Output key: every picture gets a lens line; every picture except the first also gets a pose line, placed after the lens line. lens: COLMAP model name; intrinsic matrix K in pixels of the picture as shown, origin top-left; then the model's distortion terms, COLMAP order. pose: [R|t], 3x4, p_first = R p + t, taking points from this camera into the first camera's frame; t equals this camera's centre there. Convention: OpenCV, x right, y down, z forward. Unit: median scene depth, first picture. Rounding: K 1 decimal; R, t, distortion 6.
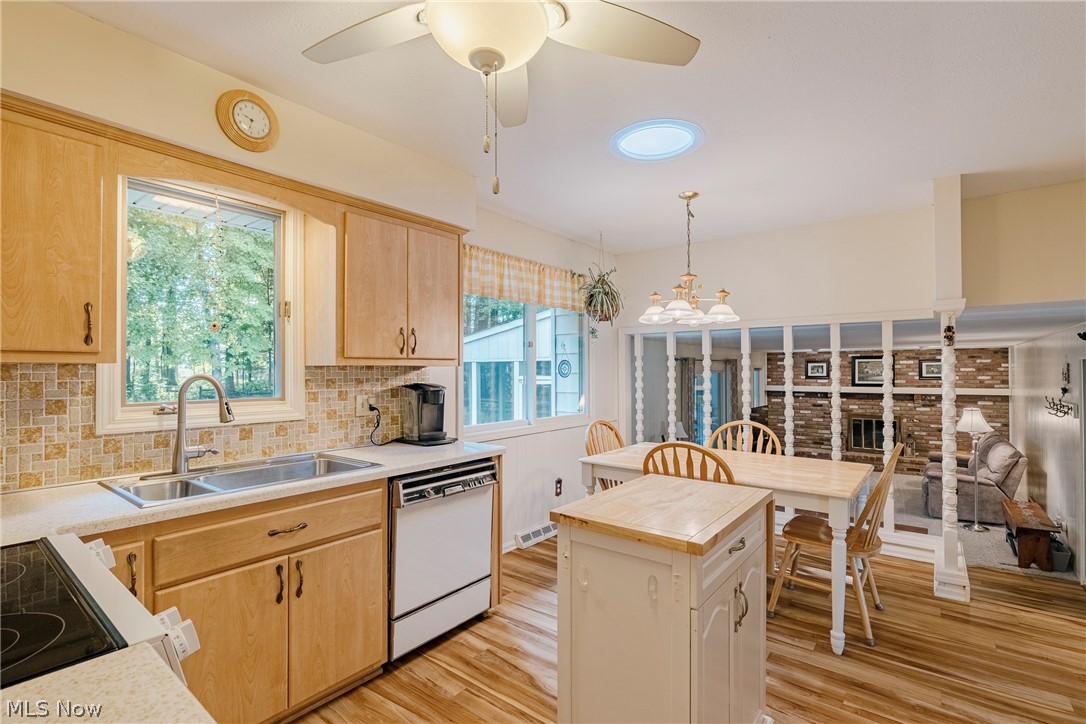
lens RADIAL K [[495.0, 0, 543.6], [0, 495.0, 366.7], [0, 0, 1]] dist [-0.010956, 0.003637]
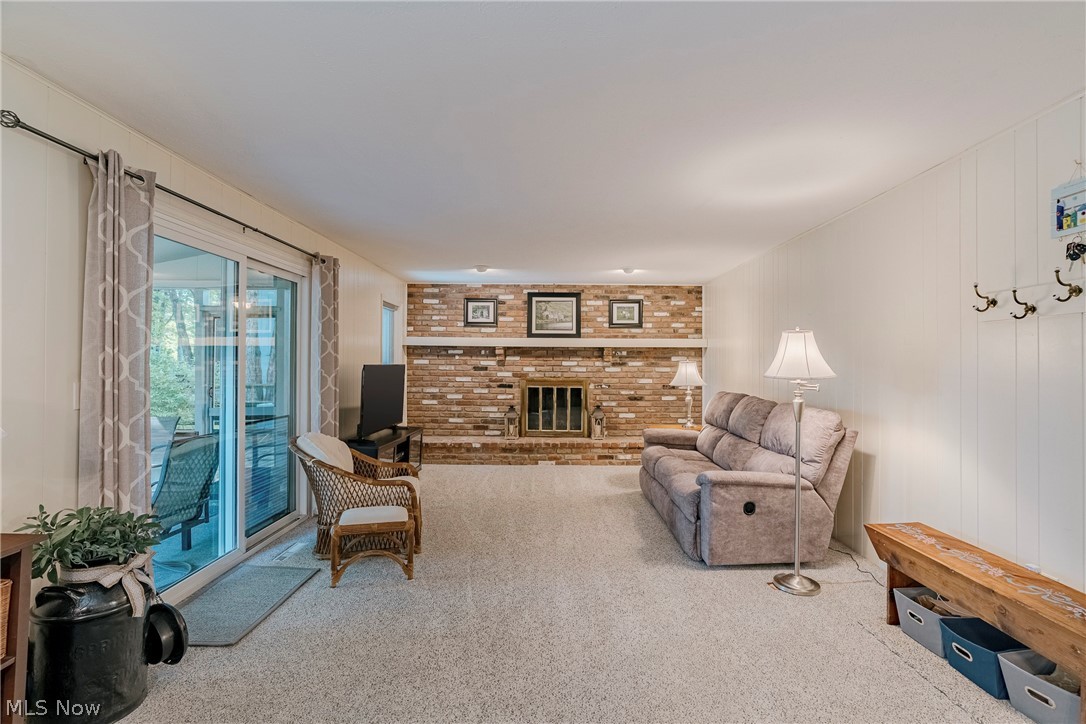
lens RADIAL K [[495.0, 0, 544.6], [0, 495.0, 356.5], [0, 0, 1]] dist [-0.010956, 0.003637]
pose [[0.787108, 0.017335, 0.616572, 0.510332], [-0.015502, 0.999845, -0.008321, 0.151985], [-0.616621, -0.003009, 0.787255, 1.007925]]
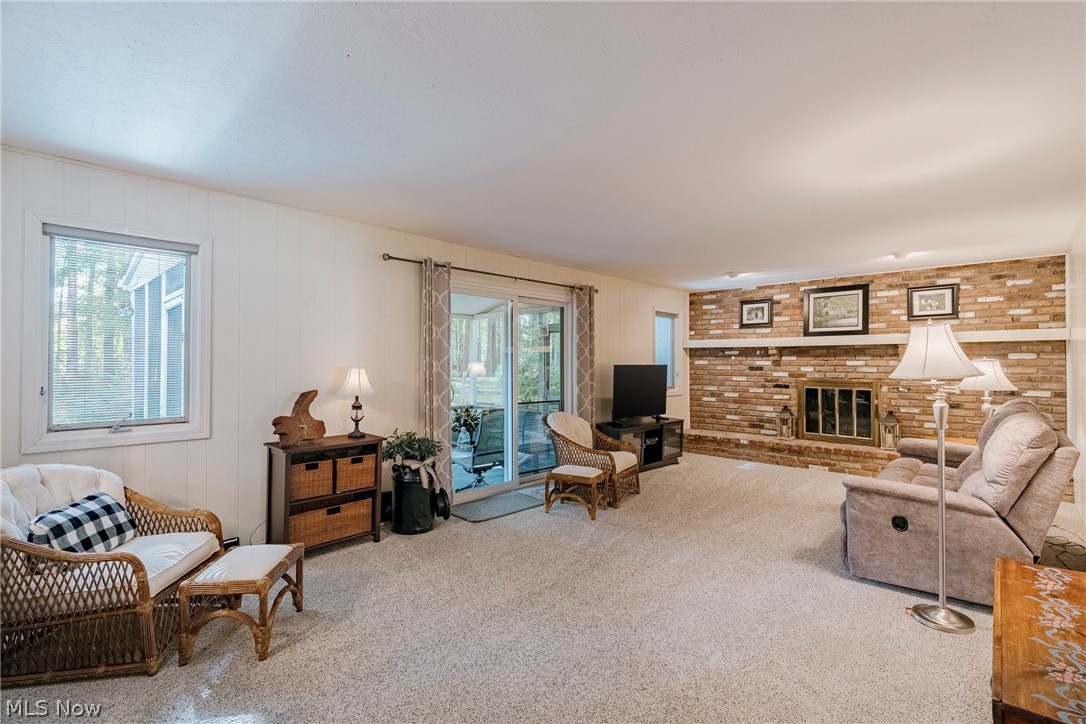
lens RADIAL K [[495.0, 0, 548.5], [0, 495.0, 356.8], [0, 0, 1]] dist [-0.010956, 0.003637]
pose [[0.996120, 0.003835, -0.087921, 0.767070], [-0.004052, 0.999989, -0.002292, 0.148779], [0.087911, 0.002639, 0.996125, 0.734579]]
